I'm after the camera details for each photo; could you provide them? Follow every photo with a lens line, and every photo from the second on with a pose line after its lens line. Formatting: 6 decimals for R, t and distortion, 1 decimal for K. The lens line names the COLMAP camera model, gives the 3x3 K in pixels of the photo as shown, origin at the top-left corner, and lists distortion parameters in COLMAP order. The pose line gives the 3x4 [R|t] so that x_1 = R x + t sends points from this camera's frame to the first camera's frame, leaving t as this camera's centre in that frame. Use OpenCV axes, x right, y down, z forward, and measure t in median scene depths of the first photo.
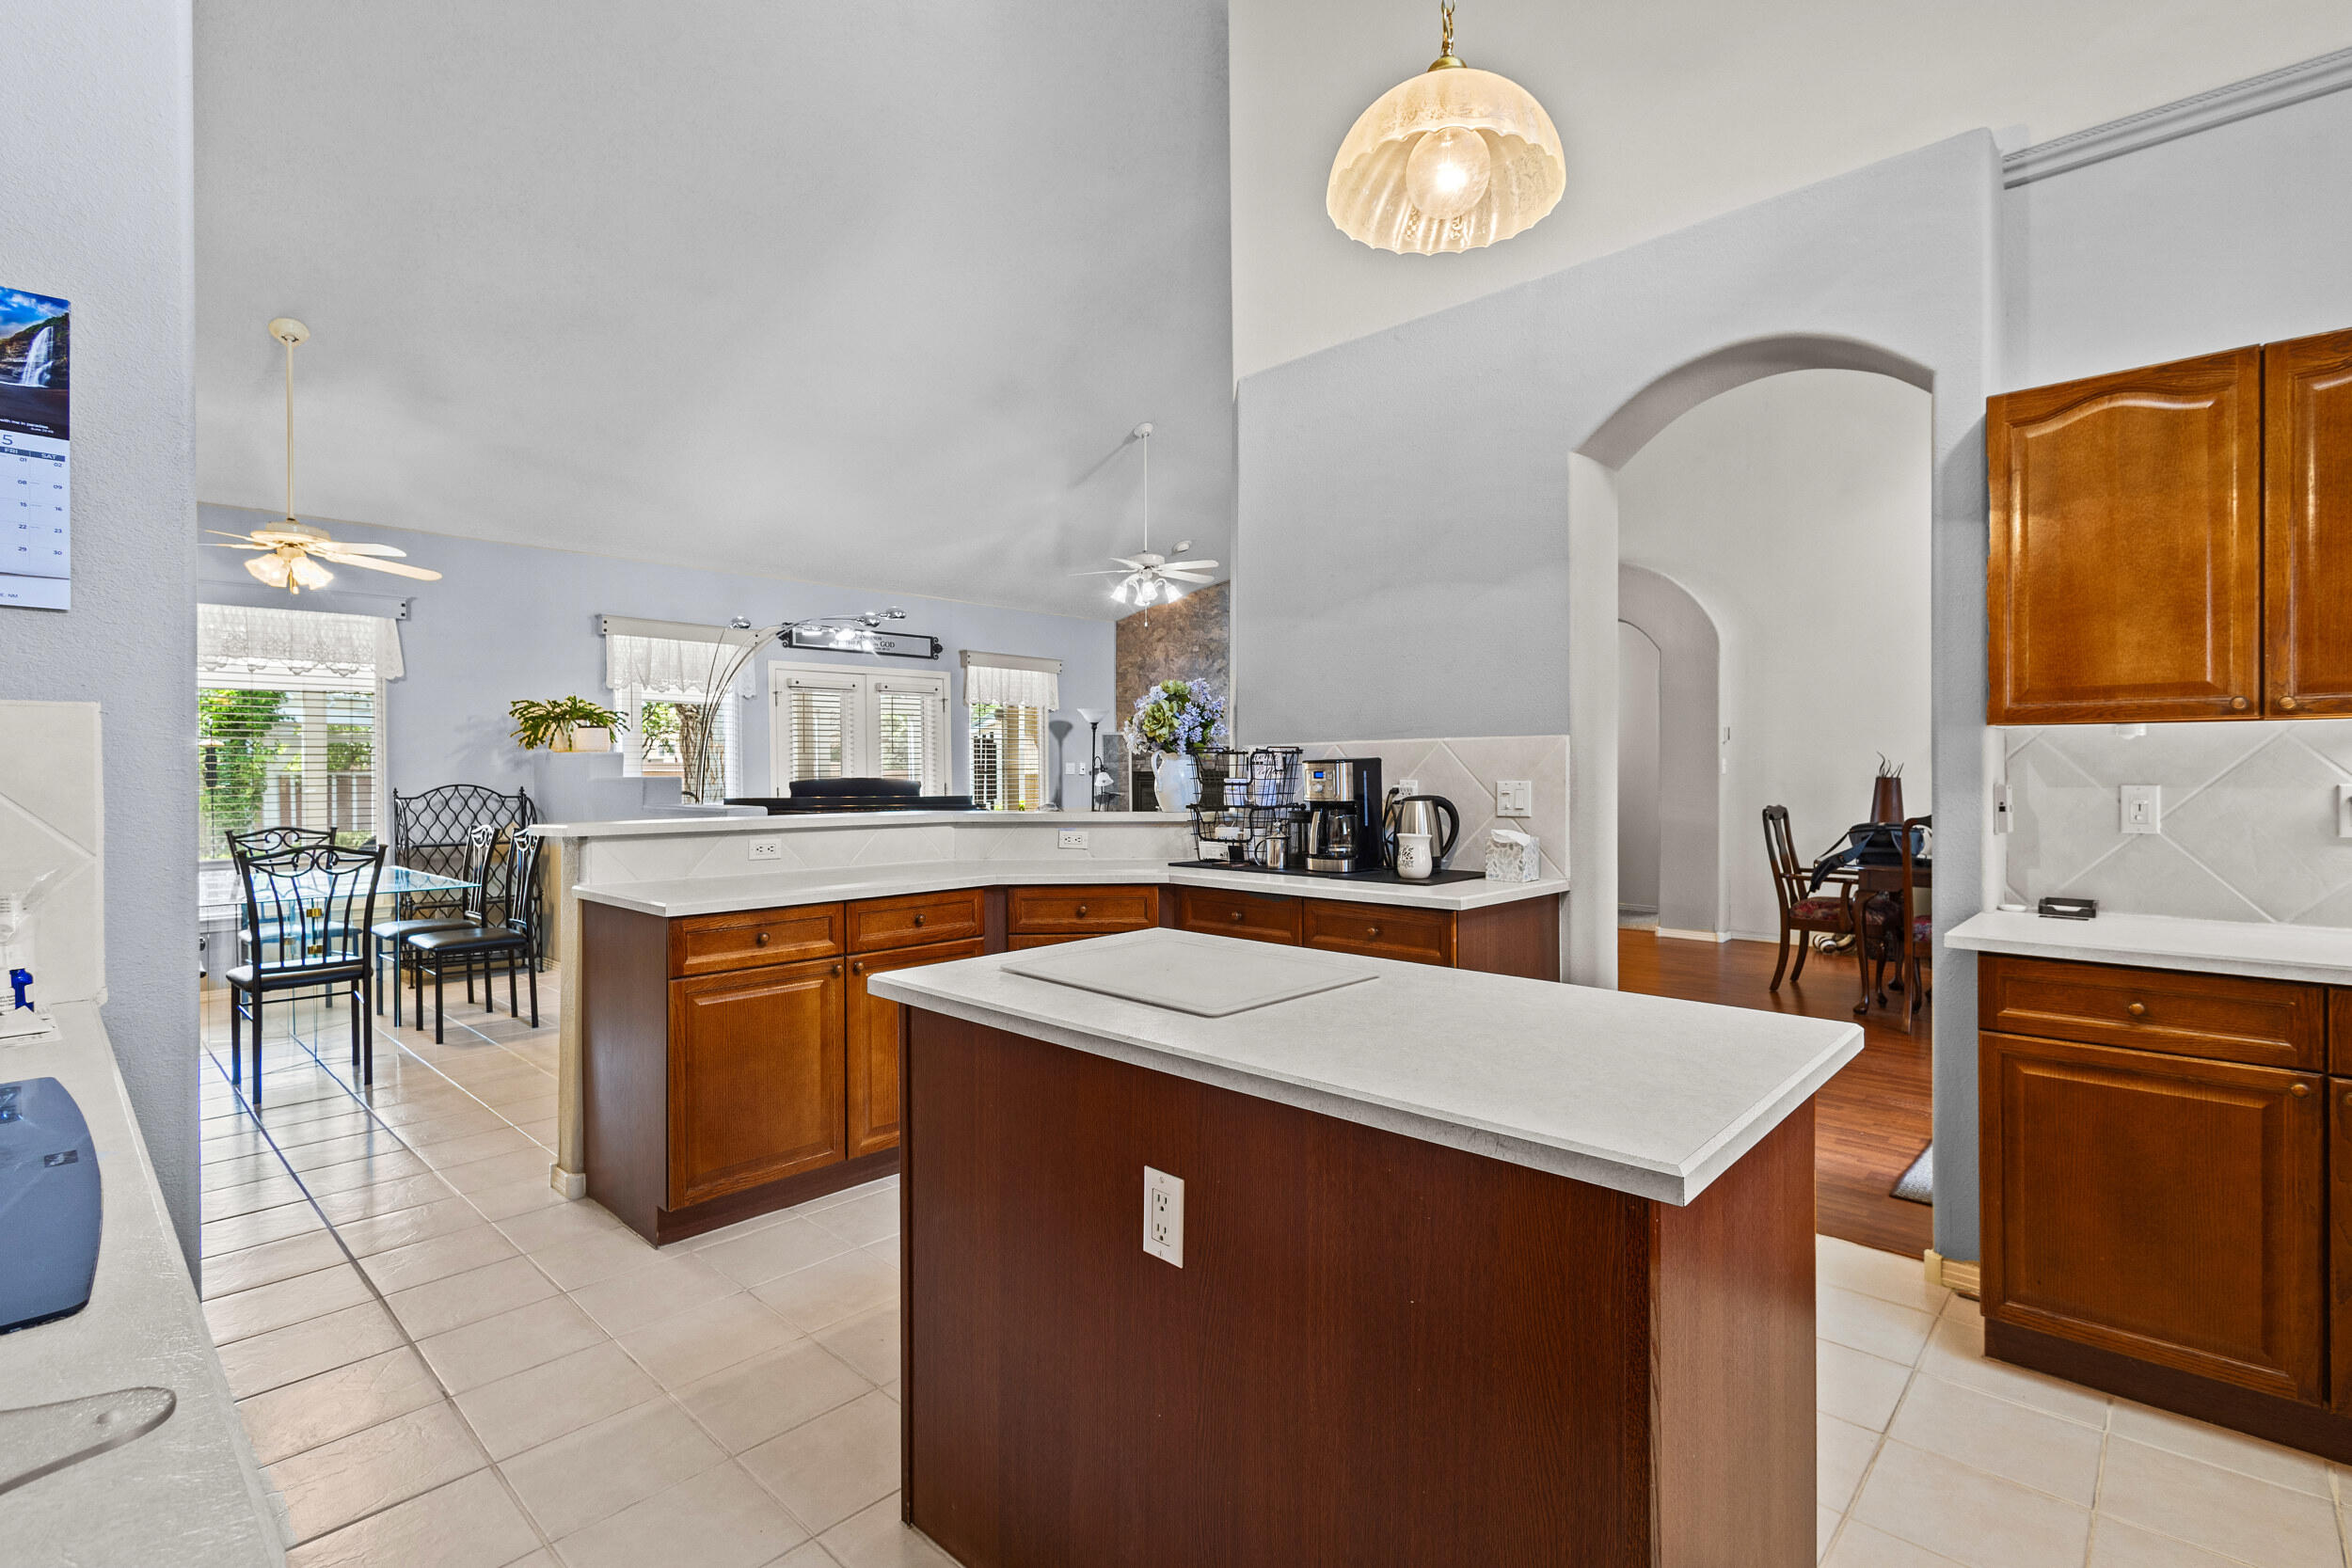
lens RADIAL K [[1079.0, 0, 1176.0], [0, 1079.0, 784.0], [0, 0, 1]] dist [0.000657, 0.000061]
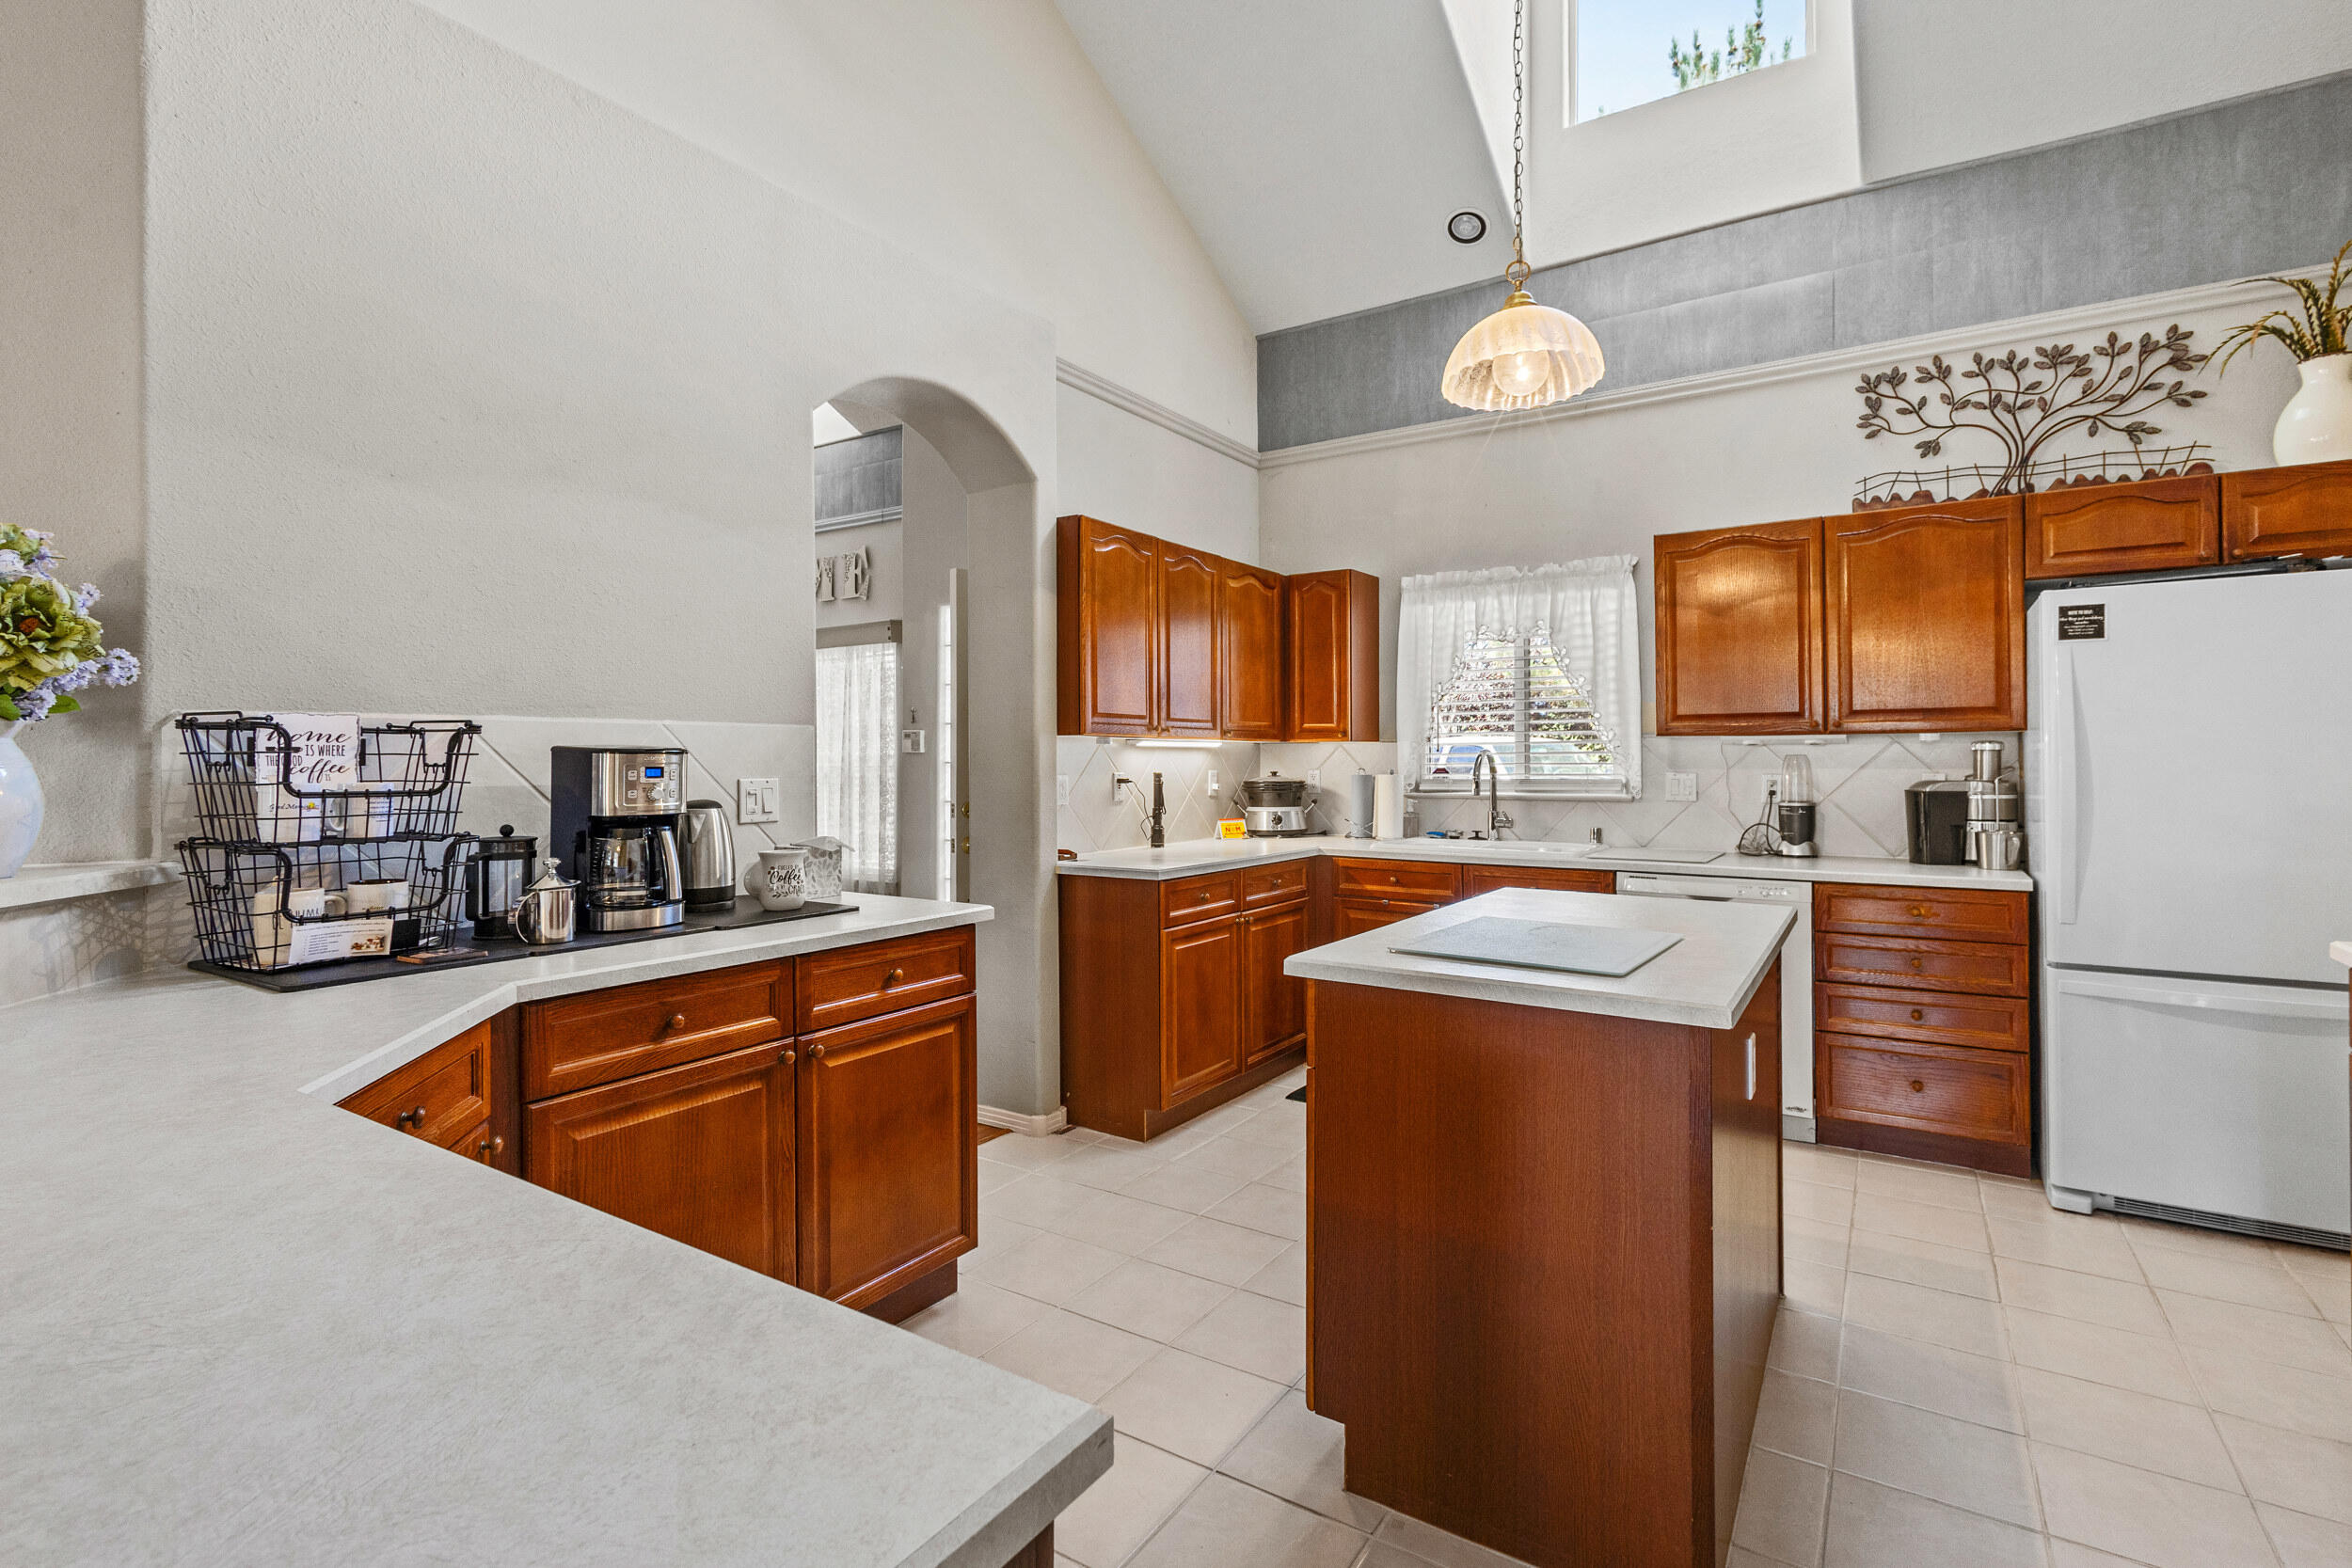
lens RADIAL K [[1091.0, 0, 1175.9], [0, 1091.0, 733.5], [0, 0, 1]] dist [0.000062, 0.000025]
pose [[-0.173200, 0.029320, 0.984450, -0.637345], [0.011751, 0.999547, -0.027702, -0.011756], [-0.984817, 0.006771, -0.173466, 0.948752]]
